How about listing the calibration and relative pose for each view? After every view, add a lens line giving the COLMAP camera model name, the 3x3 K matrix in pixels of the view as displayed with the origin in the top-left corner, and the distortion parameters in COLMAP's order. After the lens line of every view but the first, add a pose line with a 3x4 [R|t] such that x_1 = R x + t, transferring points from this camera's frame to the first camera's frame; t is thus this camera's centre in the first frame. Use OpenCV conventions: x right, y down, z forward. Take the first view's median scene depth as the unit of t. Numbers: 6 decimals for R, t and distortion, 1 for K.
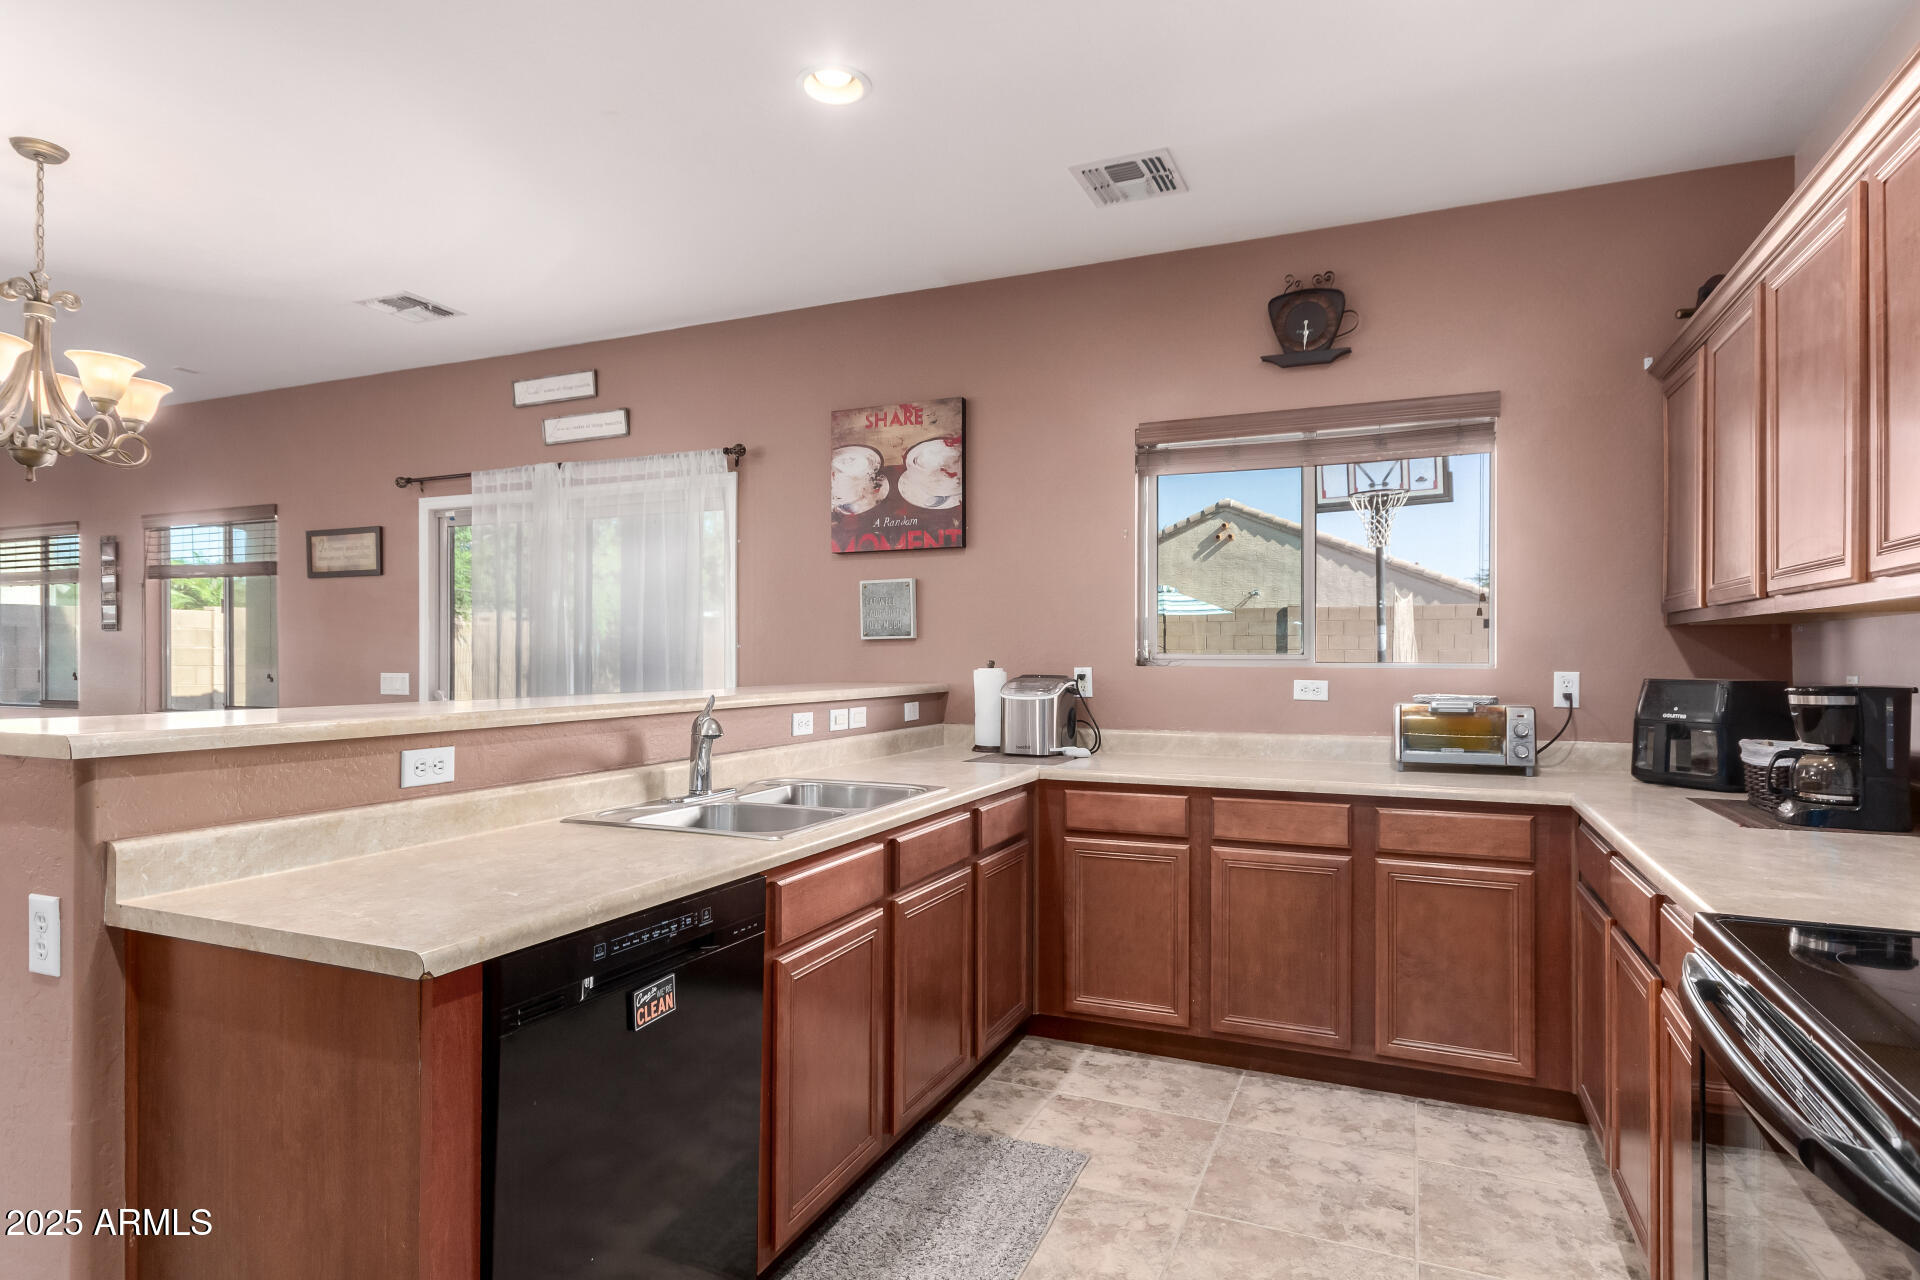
lens RADIAL K [[1043.9, 0, 965.7], [0, 1043.9, 648.9], [0, 0, 1]] dist [0.005280, 0.001166]
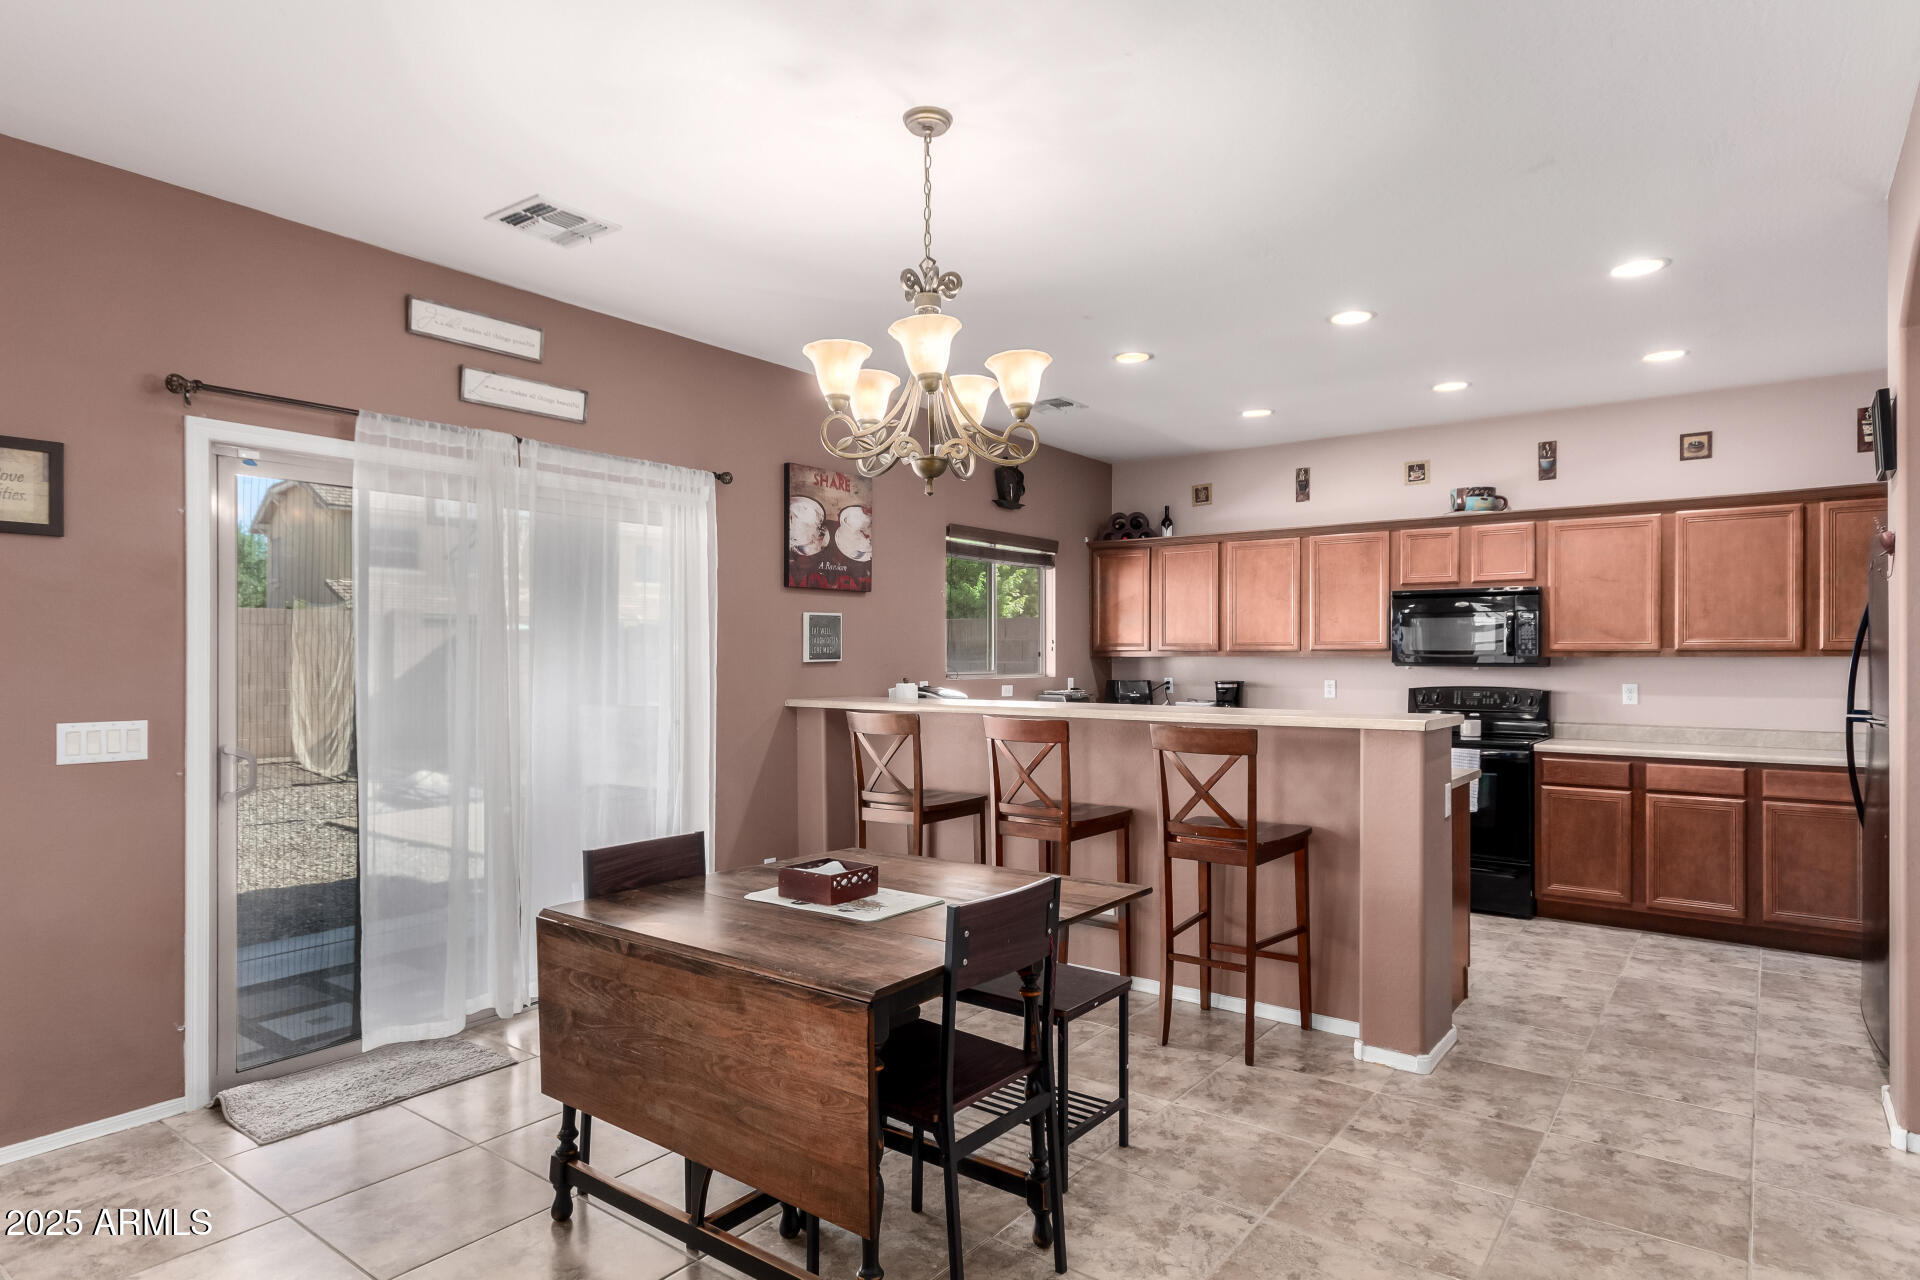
lens RADIAL K [[1085.9, 0, 988.1], [0, 1085.9, 654.9], [0, 0, 1]] dist [-0.001961, -0.000524]
pose [[0.205248, 0.002029, 0.978708, -1.614392], [-0.006063, 0.999981, -0.000801, -0.022401], [-0.978691, -0.005769, 0.205256, 0.703751]]
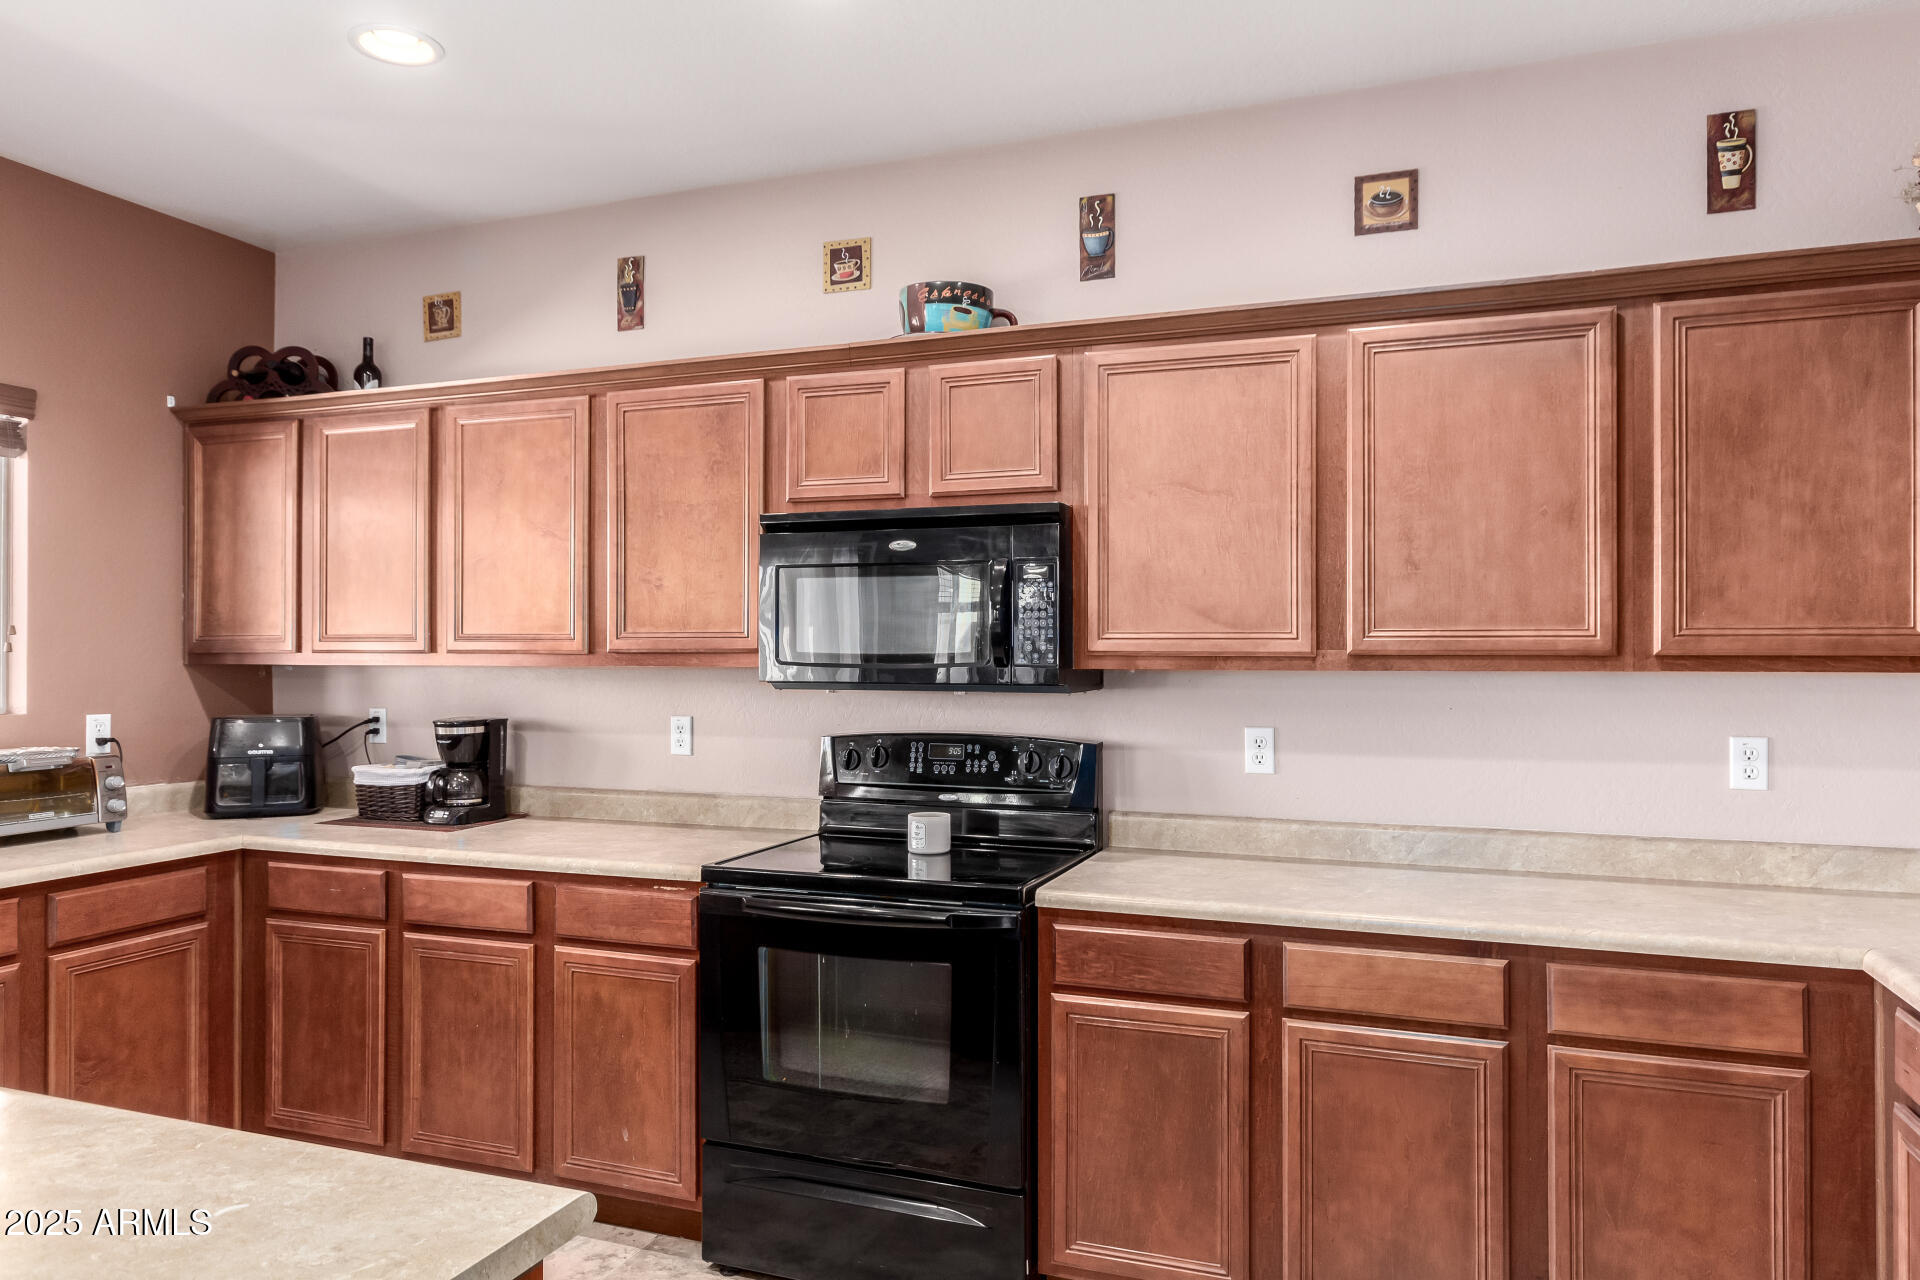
lens RADIAL K [[1241.9, 0, 960.0], [0, 1241.9, 640.0], [0, 0, 1]] dist [-0.003539, 0.001125]
pose [[-0.057260, 0.011402, 0.998294, -0.556275], [-0.006636, 0.999908, -0.011801, -0.035942], [-0.998337, -0.007300, -0.057179, 0.309670]]
